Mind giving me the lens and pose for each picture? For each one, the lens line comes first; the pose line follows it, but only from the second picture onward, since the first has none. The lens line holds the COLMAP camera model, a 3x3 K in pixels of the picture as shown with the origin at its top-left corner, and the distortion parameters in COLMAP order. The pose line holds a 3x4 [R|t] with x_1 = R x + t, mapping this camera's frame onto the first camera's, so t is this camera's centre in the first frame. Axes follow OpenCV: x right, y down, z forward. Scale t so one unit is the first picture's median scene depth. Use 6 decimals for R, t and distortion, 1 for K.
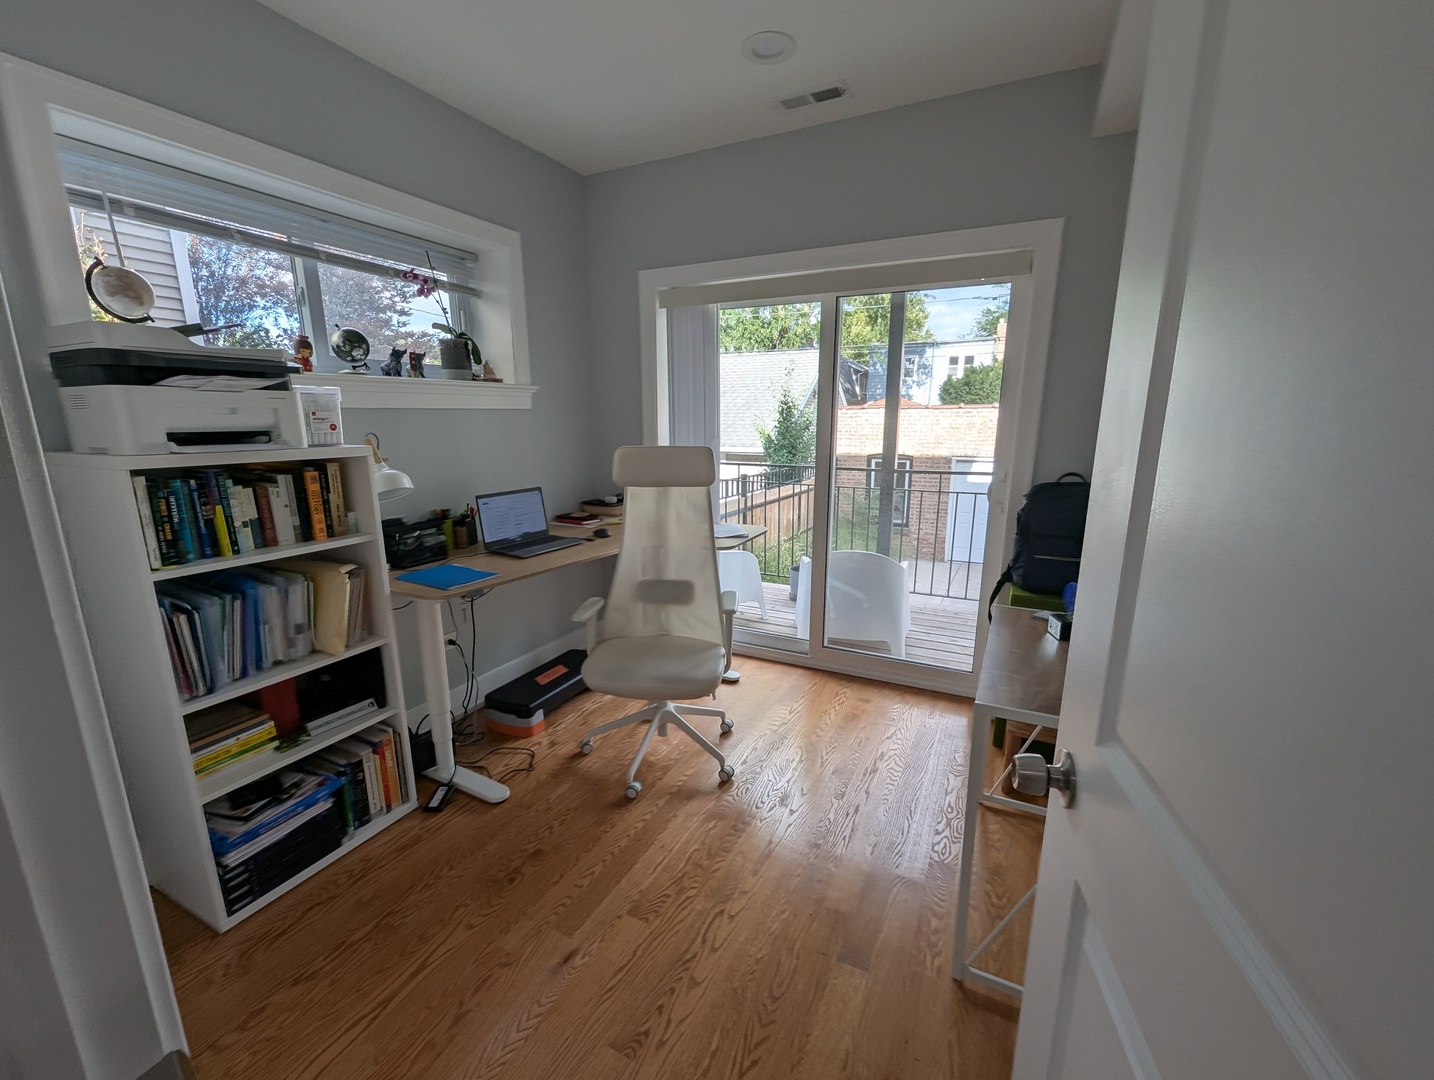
lens RADIAL K [[597.2, 0, 718.0], [0, 597.2, 545.6], [0, 0, 1]] dist [0.001346, -0.000527]
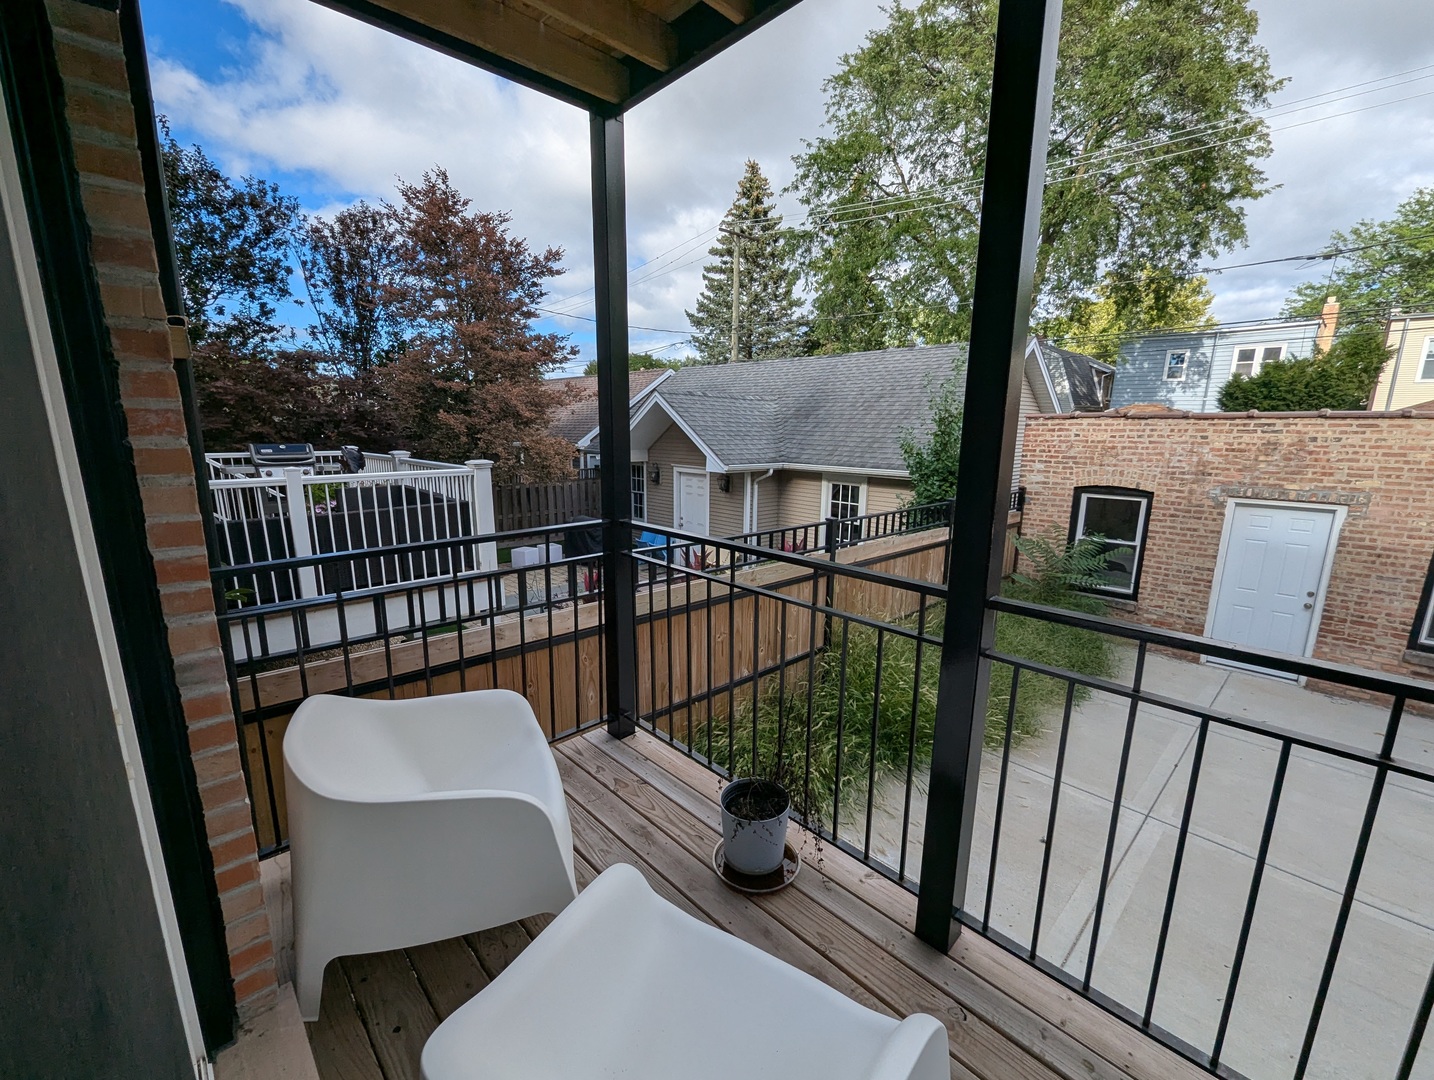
lens RADIAL K [[597.2, 0, 720.9], [0, 597.2, 550.4], [0, 0, 1]] dist [0.001346, -0.000527]
pose [[0.943318, 0.075362, -0.323220, 0.039725], [-0.077337, 0.996982, 0.006749, -0.022164], [0.322754, 0.018630, 0.946300, 0.096908]]
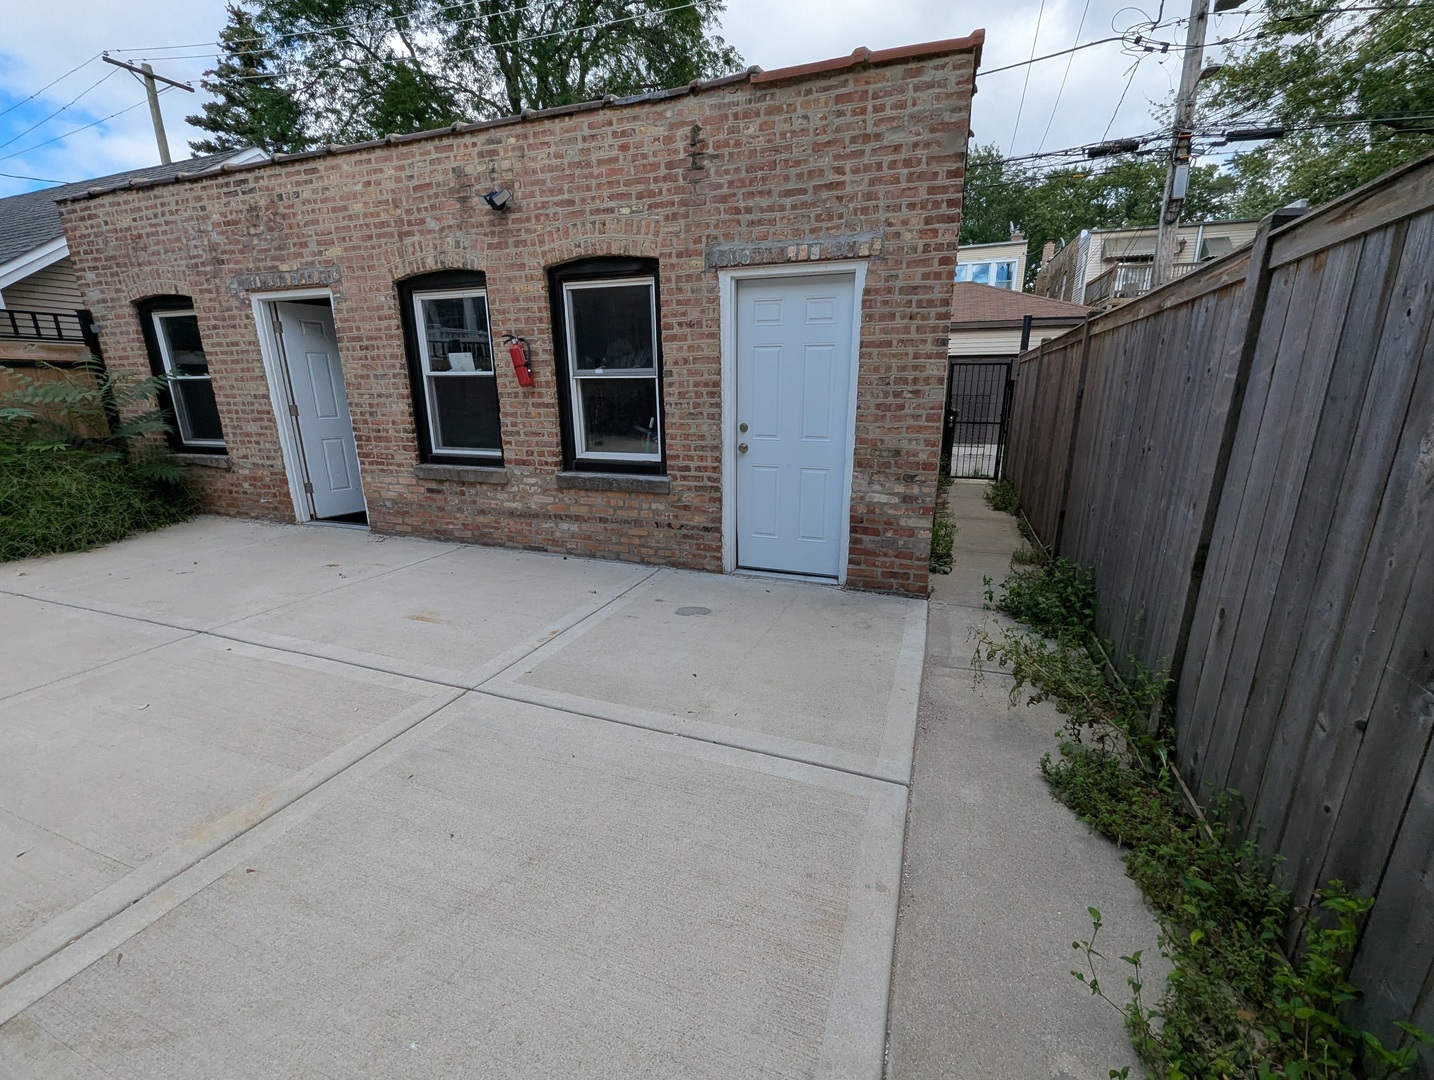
lens RADIAL K [[597.2, 0, 719.8], [0, 597.2, 546.0], [0, 0, 1]] dist [0.001346, -0.000527]
pose [[0.993370, -0.035663, 0.109292, 0.267979], [0.030036, 0.998158, 0.052706, 0.012547], [-0.110971, -0.049073, 0.992611, 0.191477]]
